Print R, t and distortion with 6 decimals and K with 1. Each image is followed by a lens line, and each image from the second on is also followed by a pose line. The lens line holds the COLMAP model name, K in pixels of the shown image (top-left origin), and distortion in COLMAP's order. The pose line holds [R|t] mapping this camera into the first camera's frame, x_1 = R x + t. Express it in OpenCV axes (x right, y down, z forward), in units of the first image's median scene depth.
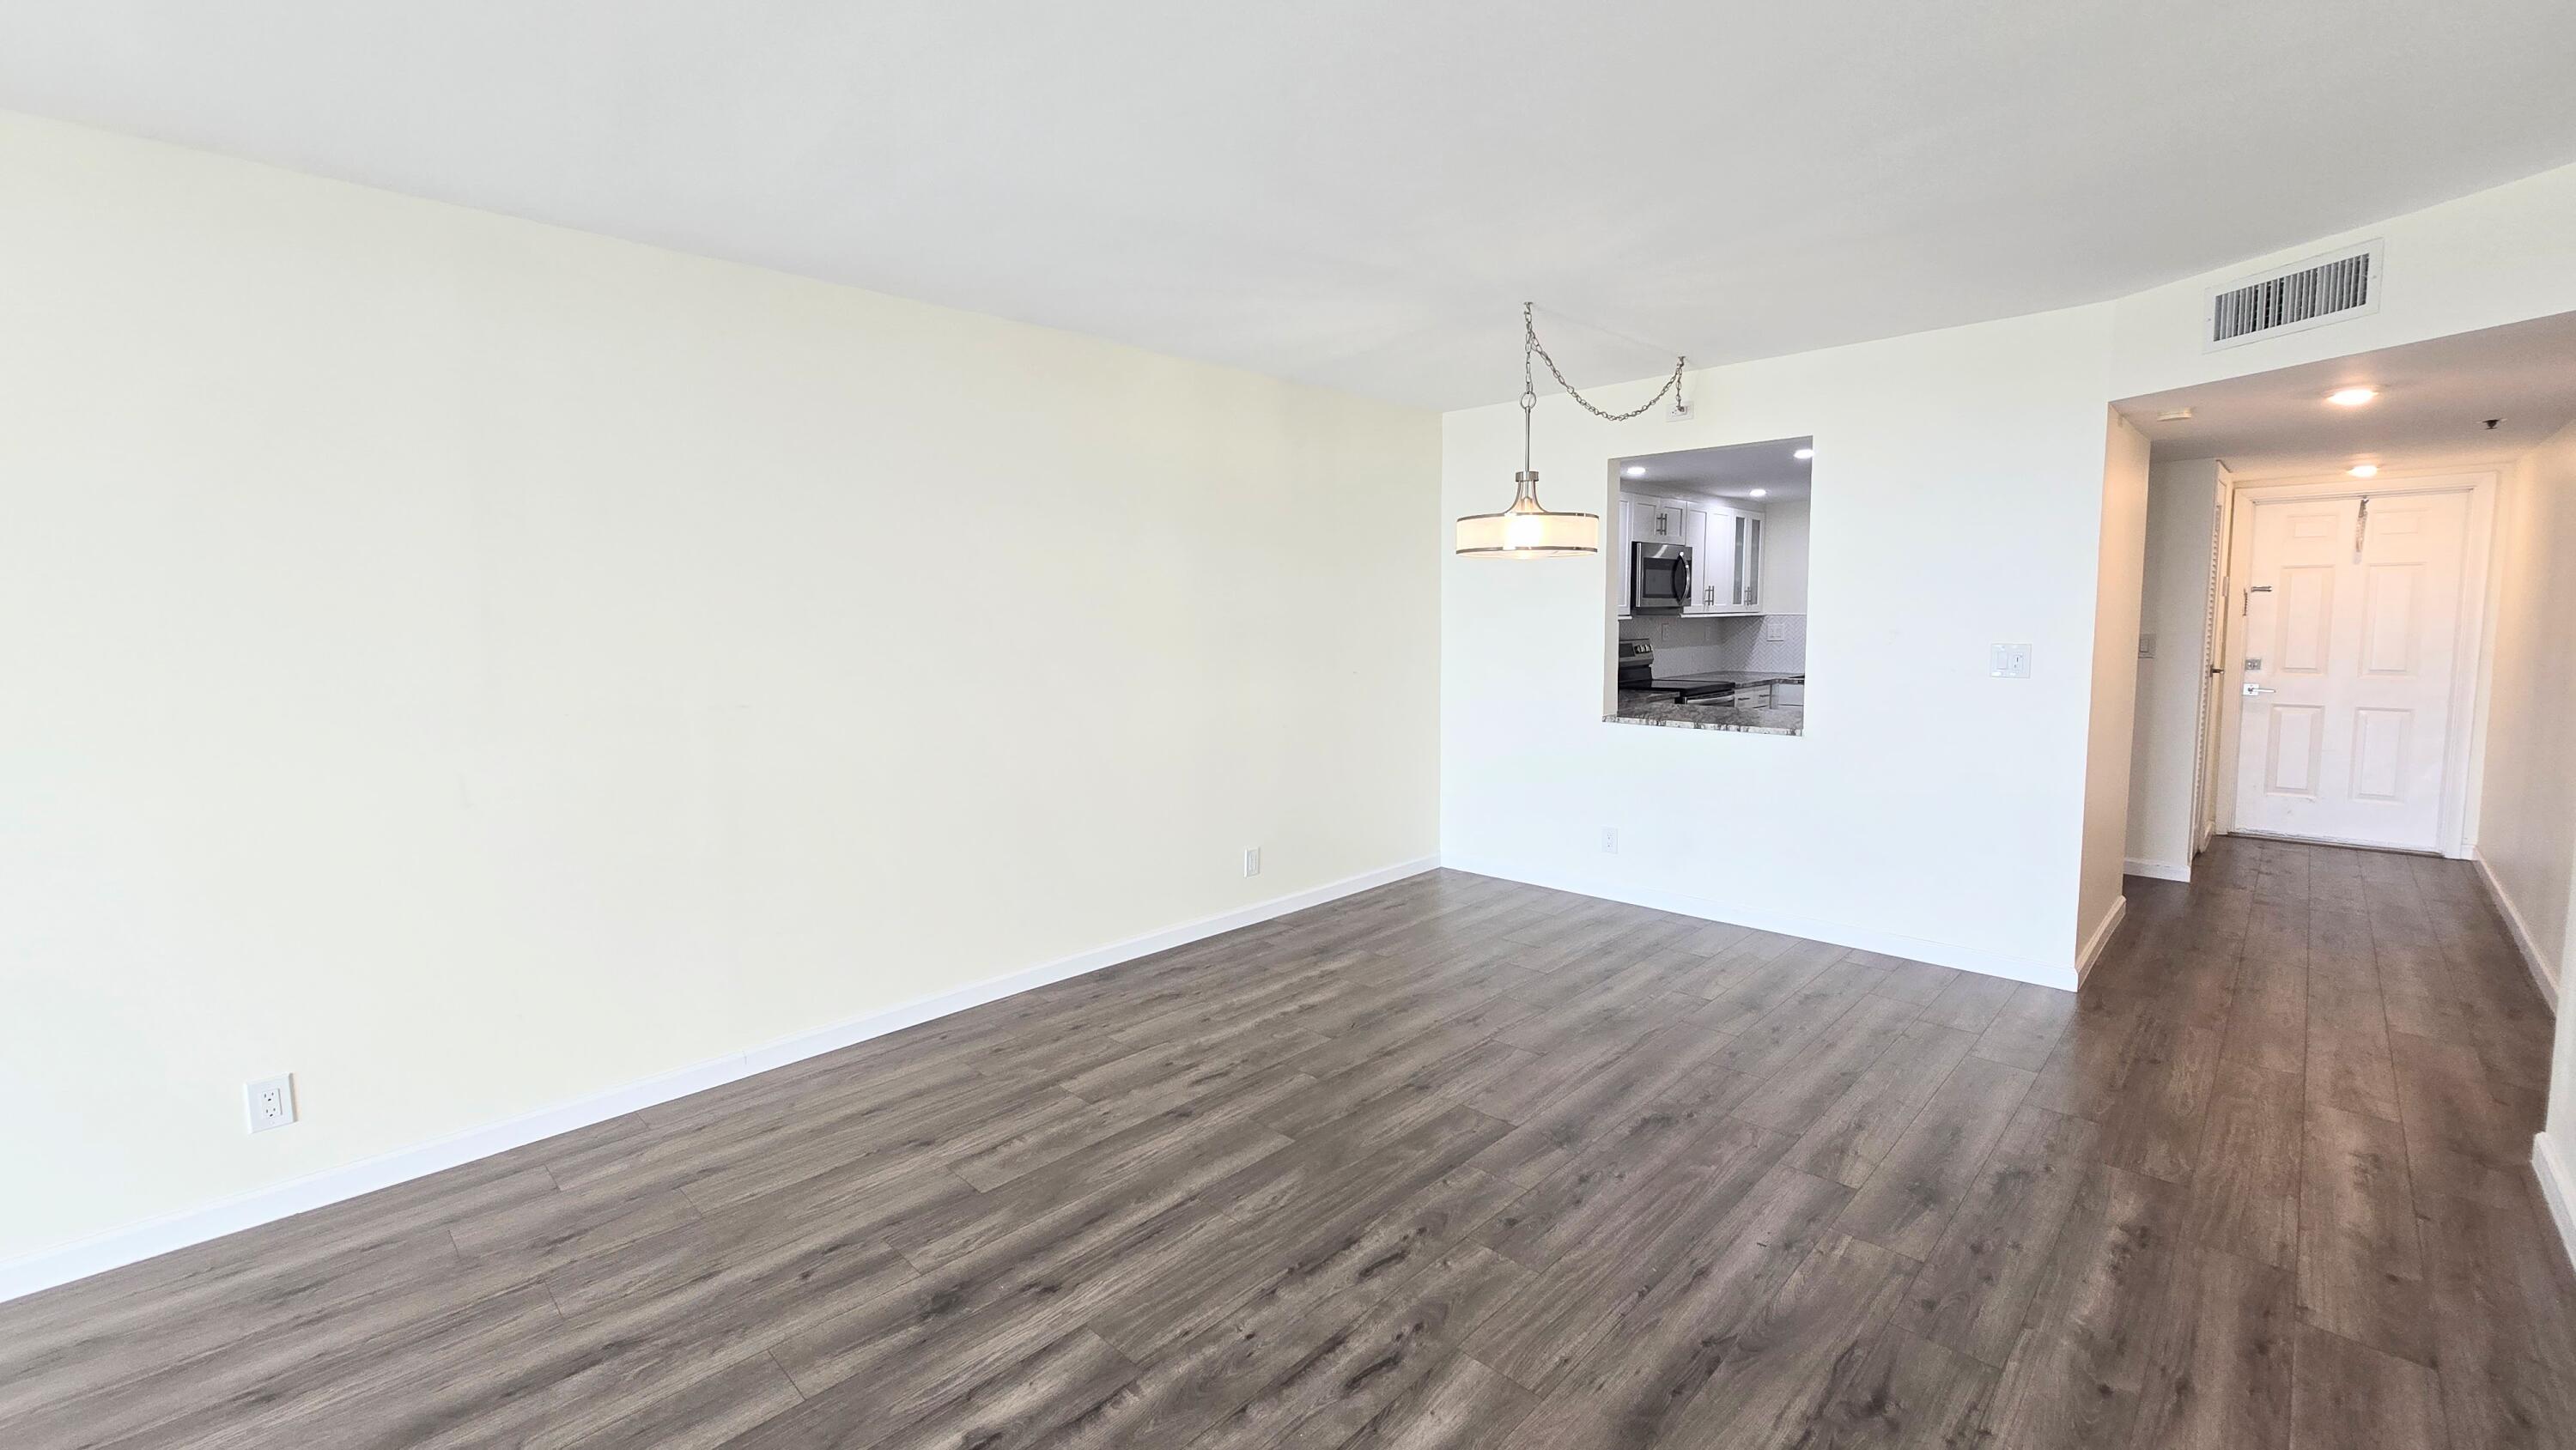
lens RADIAL K [[1052.5, 0, 1284.4], [0, 1052.5, 708.1], [0, 0, 1]] dist [-0.002485, -0.000823]
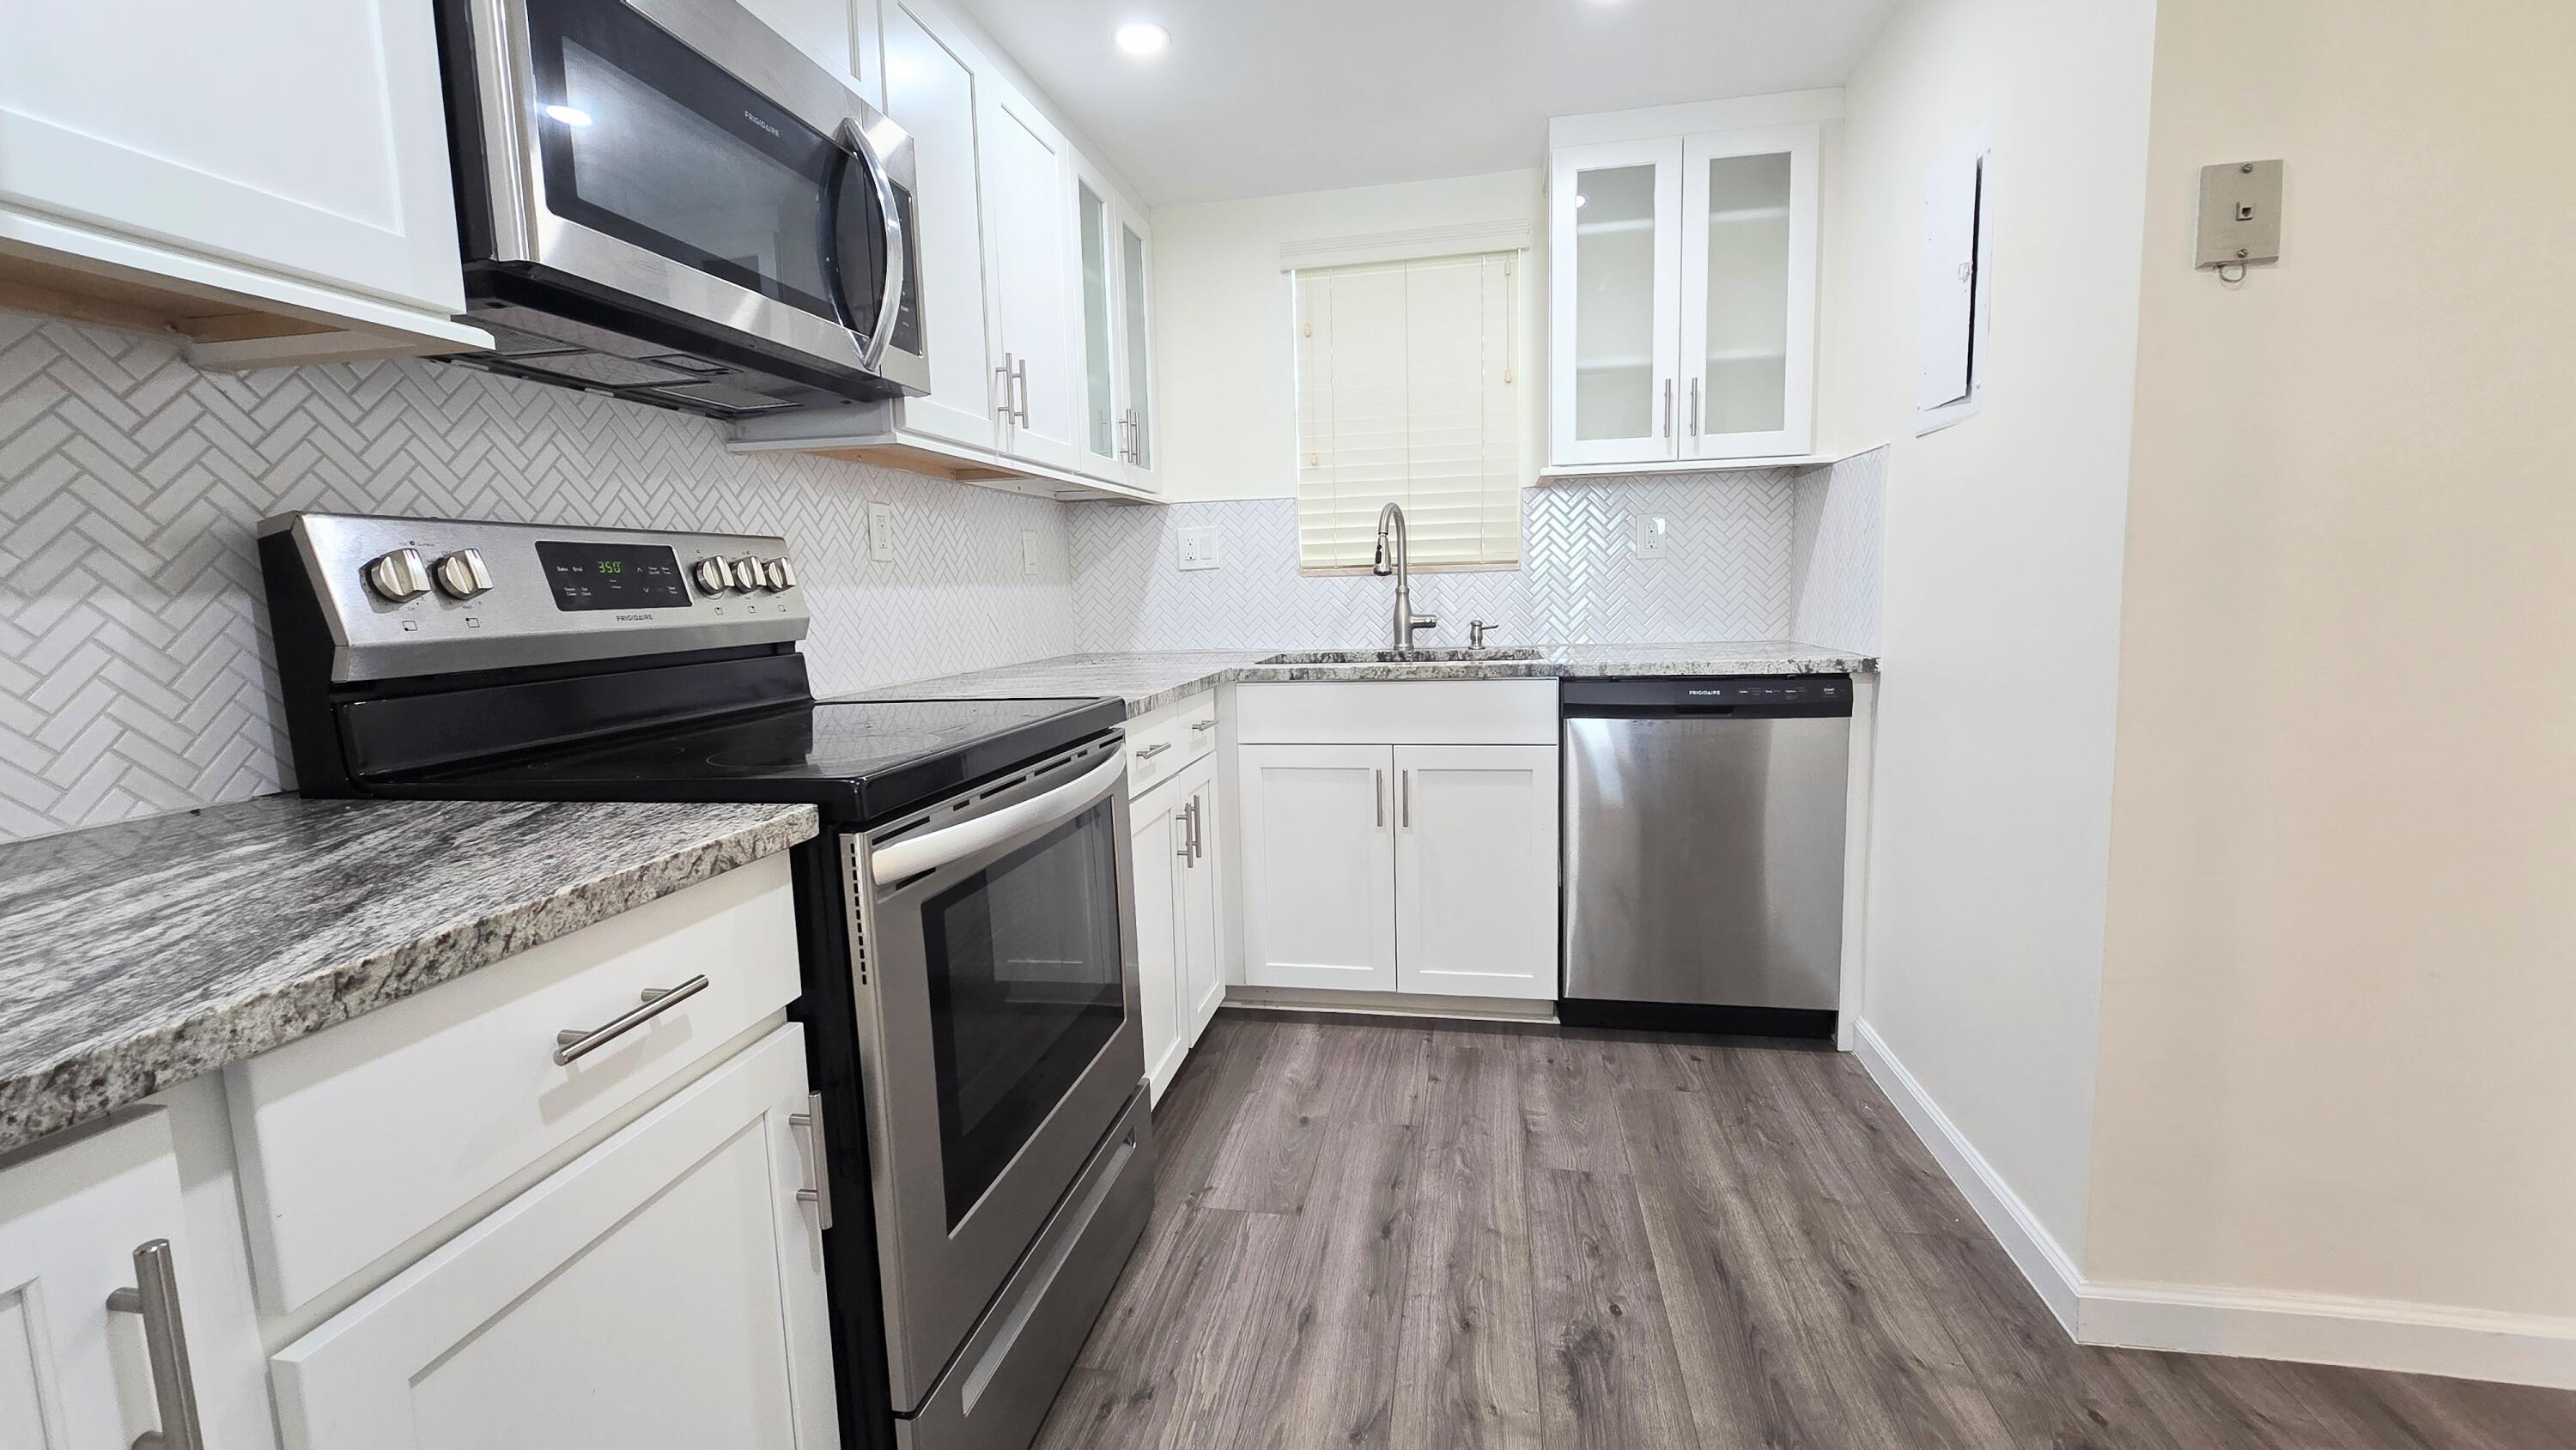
lens RADIAL K [[1052.5, 0, 1284.4], [0, 1052.5, 708.1], [0, 0, 1]] dist [-0.002485, -0.000823]
pose [[0.832112, -0.080319, 0.548761, 0.300463], [0.073890, 0.996692, 0.033838, -0.025991], [-0.549663, 0.012390, 0.835294, 0.717564]]
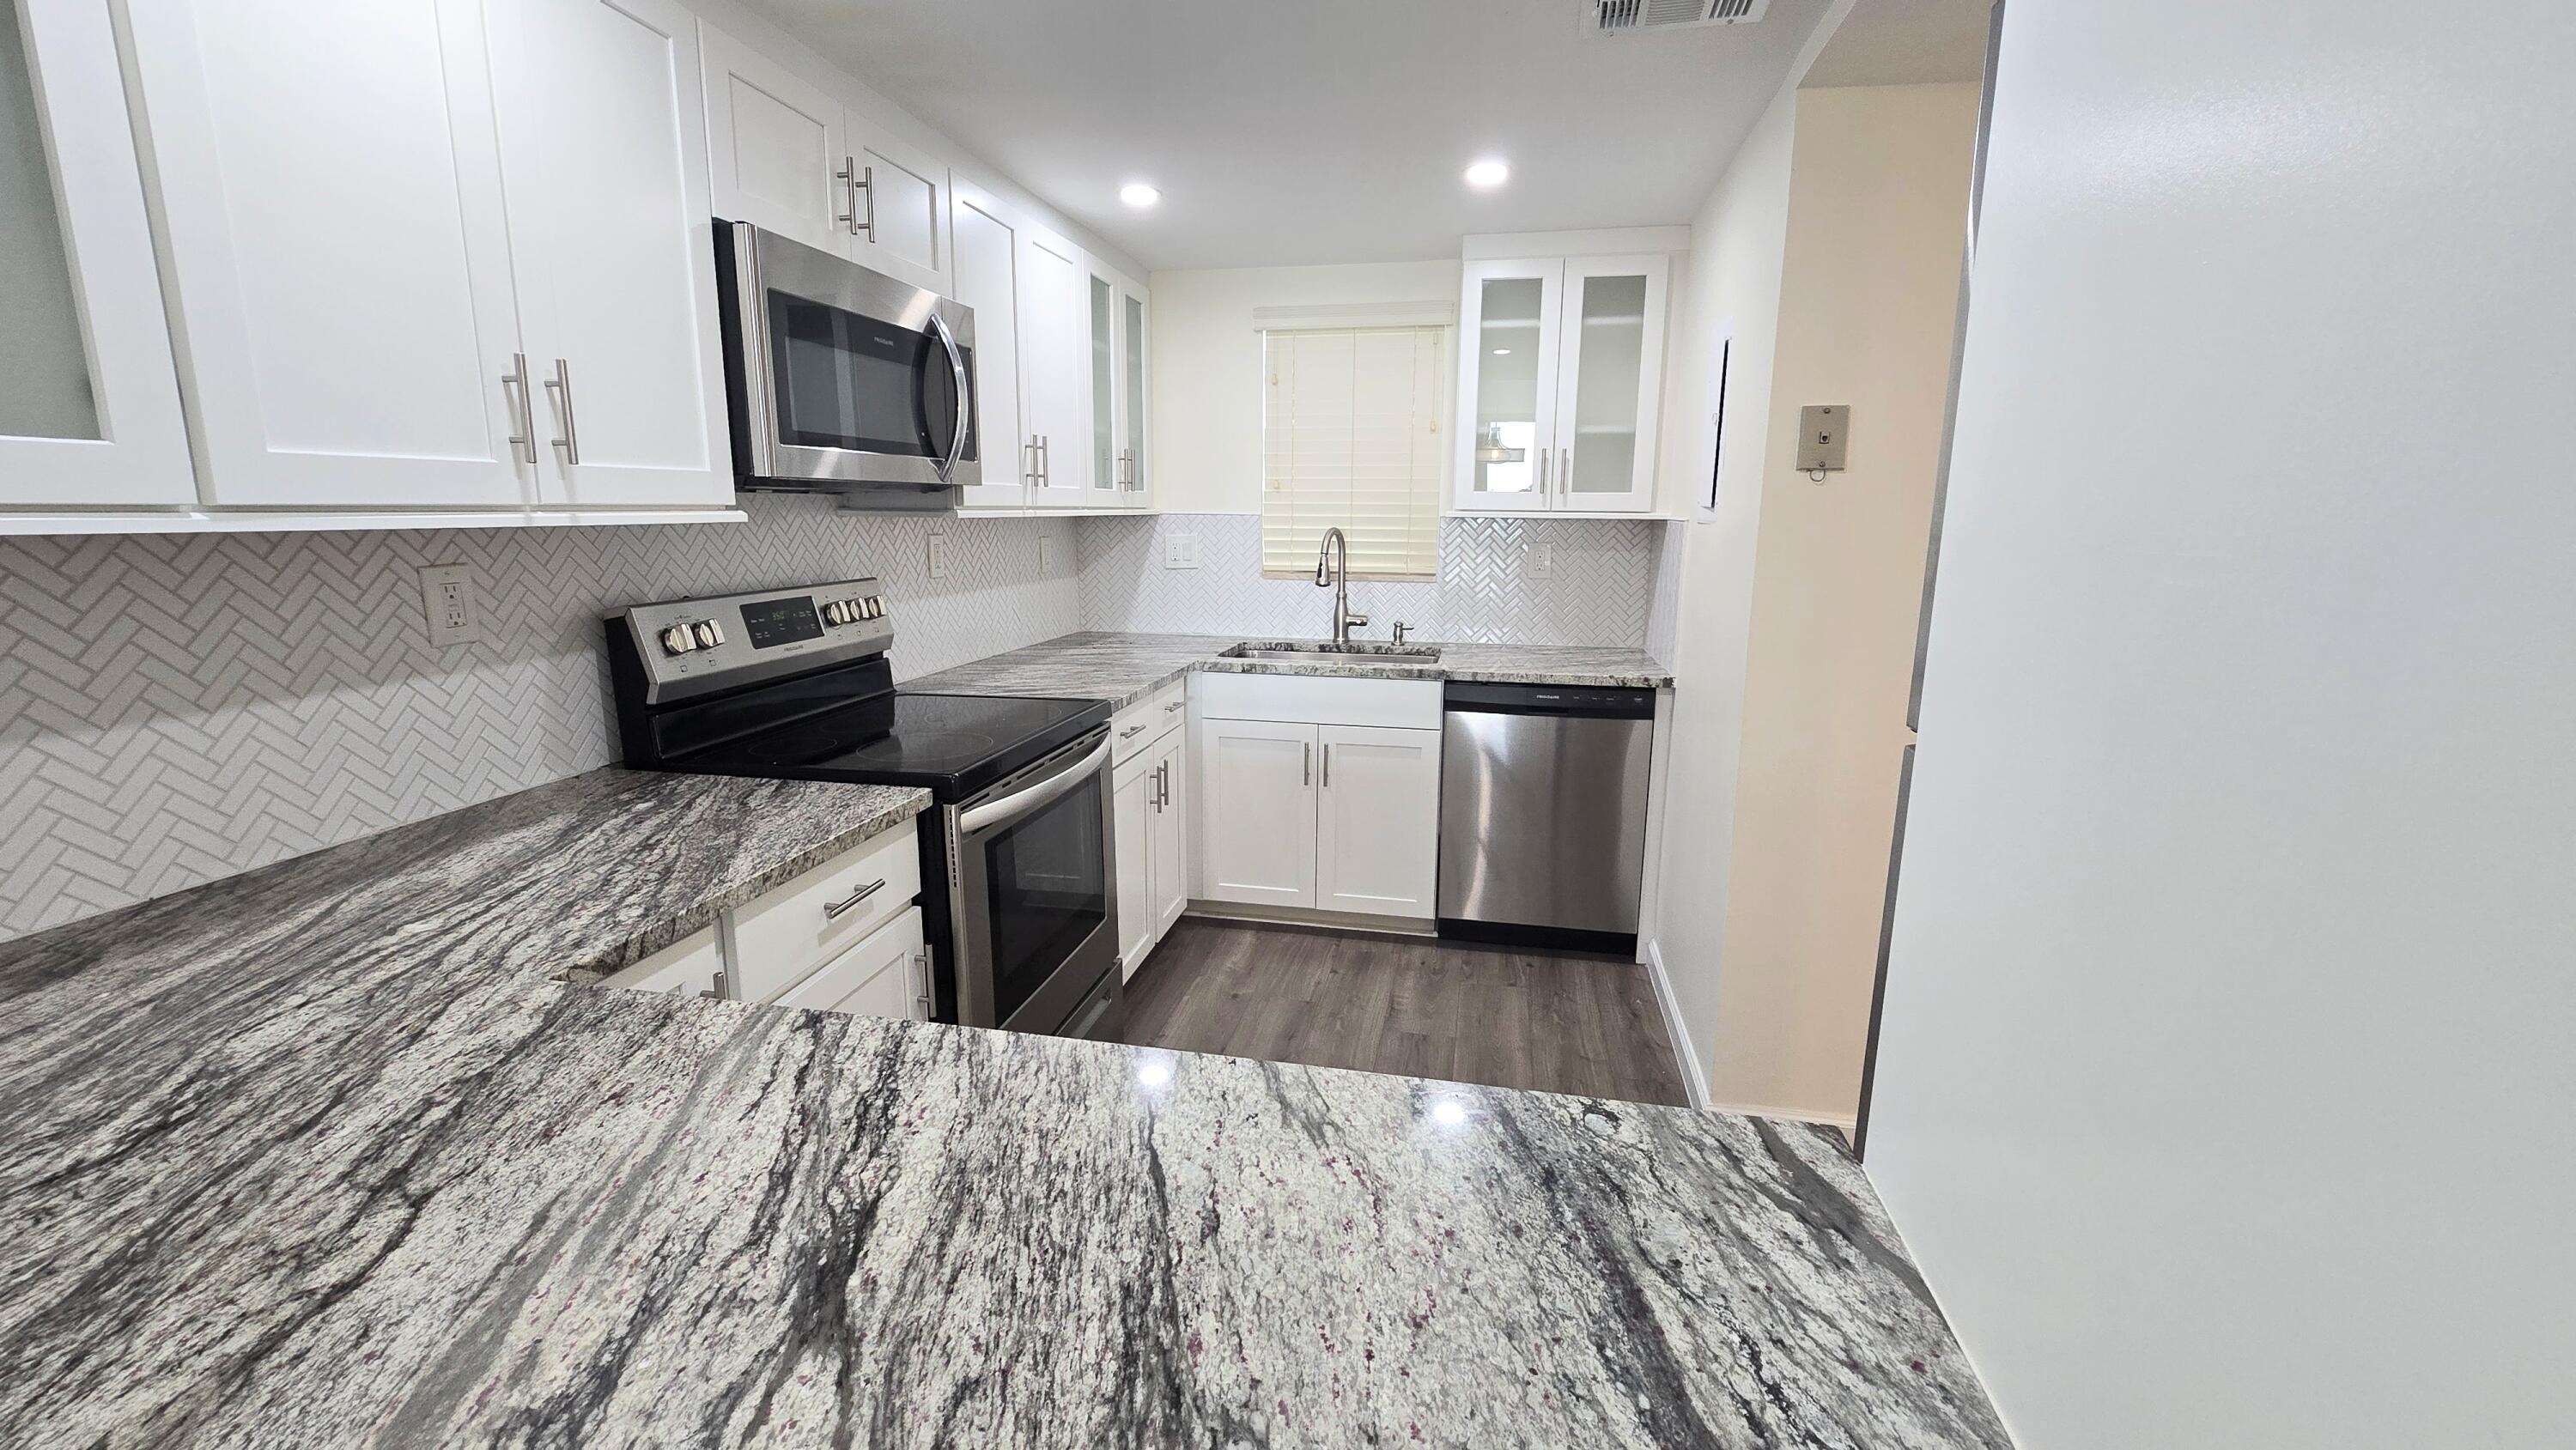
lens RADIAL K [[1052.5, 0, 1284.4], [0, 1052.5, 708.1], [0, 0, 1]] dist [-0.002485, -0.000823]
pose [[0.838655, -0.088639, 0.537402, 0.263729], [0.037512, 0.993726, 0.105364, -0.053907], [-0.543370, -0.068205, 0.836718, 0.618380]]
